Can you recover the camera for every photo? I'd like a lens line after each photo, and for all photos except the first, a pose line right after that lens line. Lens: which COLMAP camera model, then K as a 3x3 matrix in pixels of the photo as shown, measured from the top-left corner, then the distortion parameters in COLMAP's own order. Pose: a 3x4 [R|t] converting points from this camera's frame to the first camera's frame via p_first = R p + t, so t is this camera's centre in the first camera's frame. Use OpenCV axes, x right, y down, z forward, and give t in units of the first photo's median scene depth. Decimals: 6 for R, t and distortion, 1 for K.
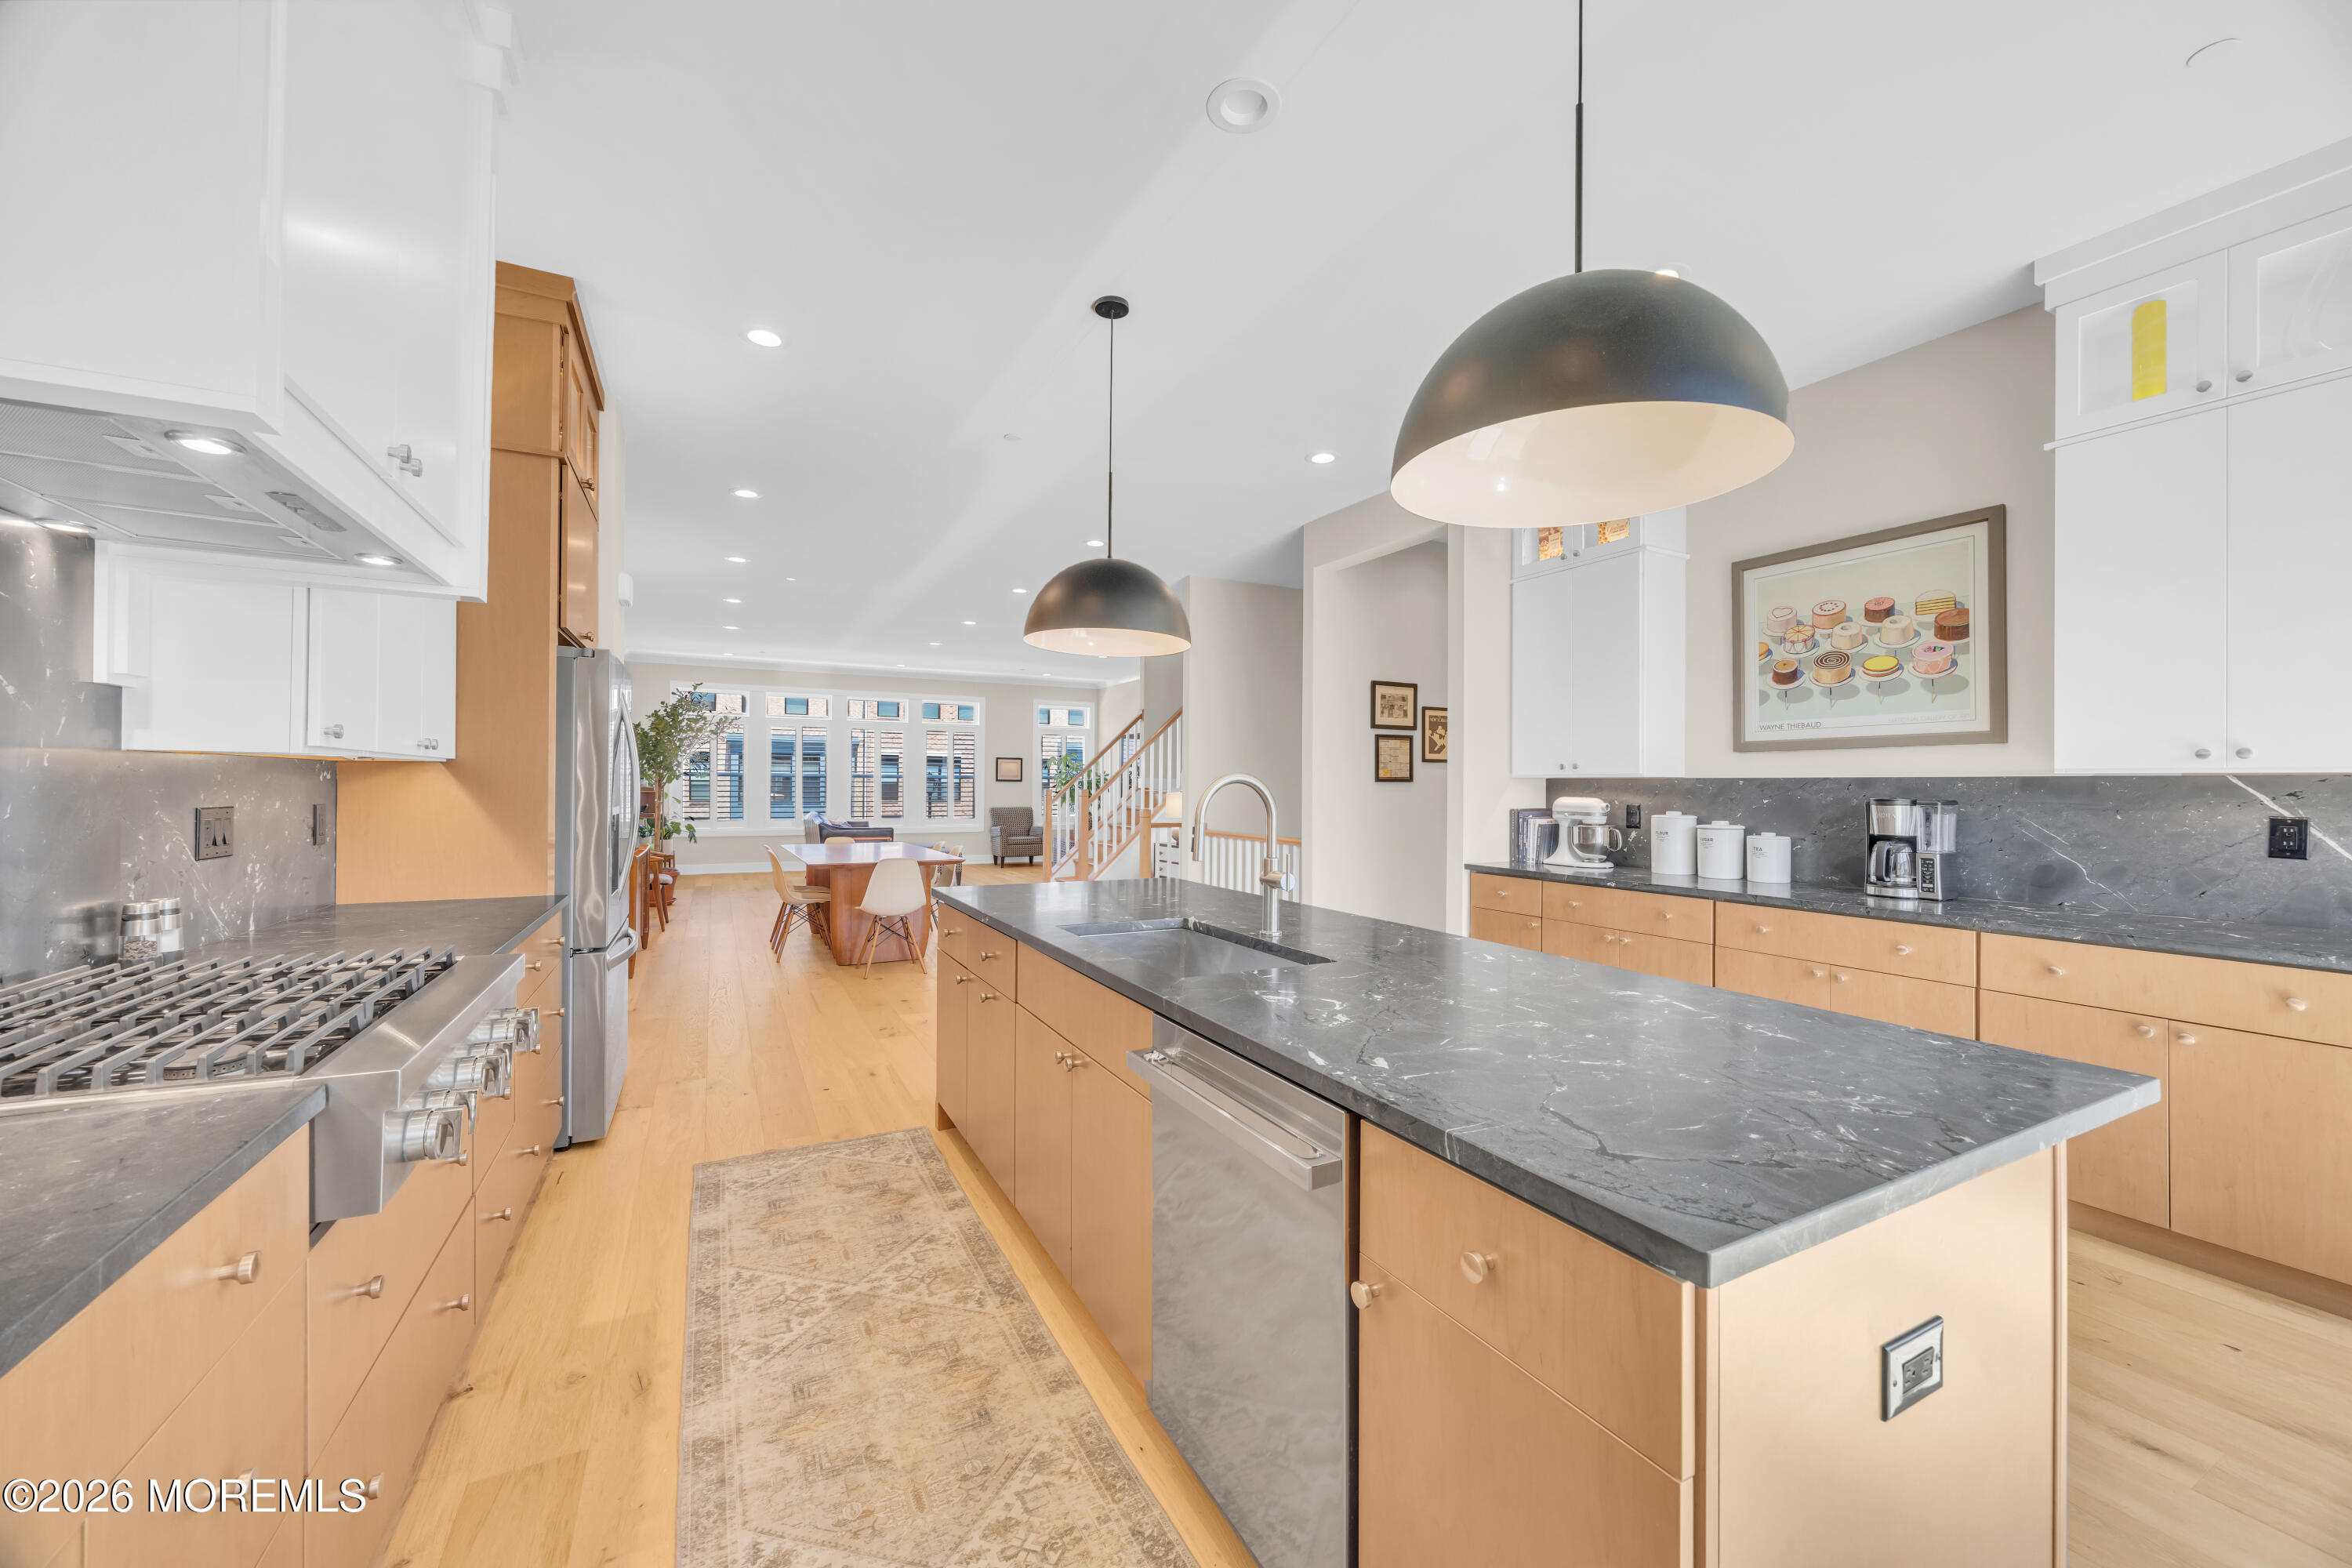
lens RADIAL K [[906.7, 0, 1206.1], [0, 906.7, 770.4], [0, 0, 1]] dist [-0.000782, -0.000041]
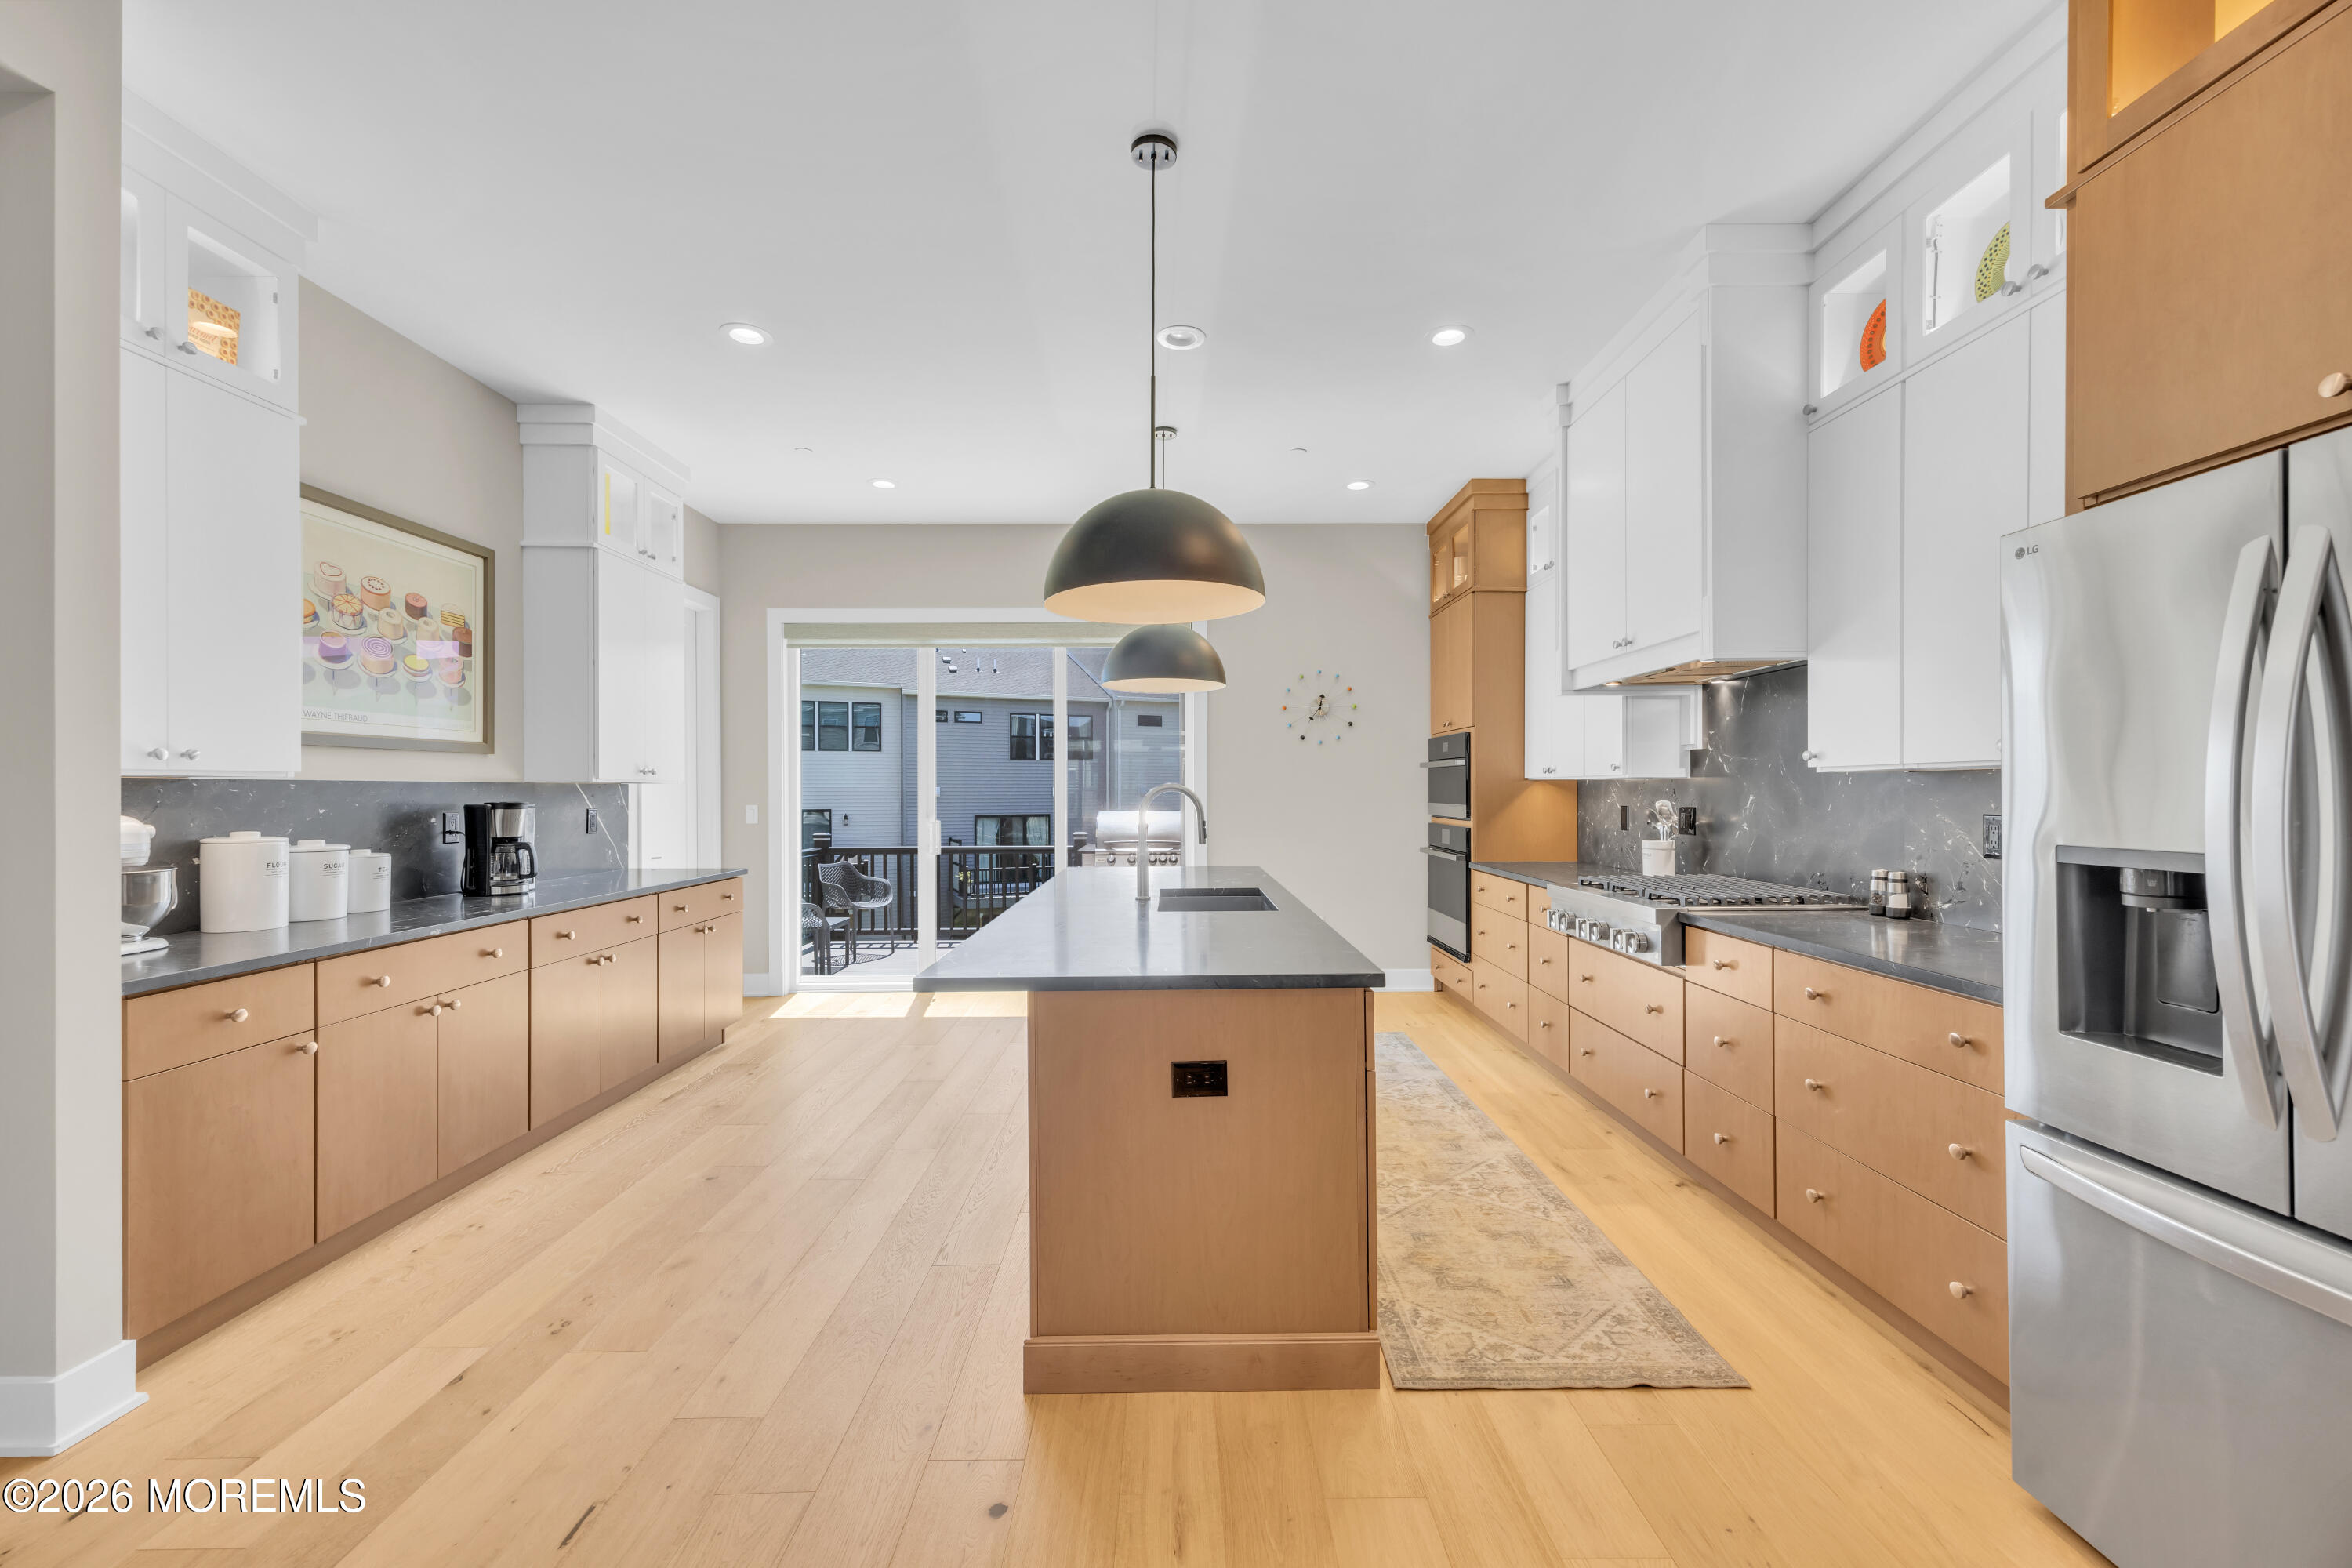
lens RADIAL K [[906.7, 0, 1190.0], [0, 906.7, 776.1], [0, 0, 1]] dist [-0.000782, -0.000041]
pose [[-0.880215, 0.004763, 0.474552, -0.437309], [-0.010555, 0.999506, -0.029610, 0.021931], [-0.474459, -0.031072, -0.879729, 1.475801]]
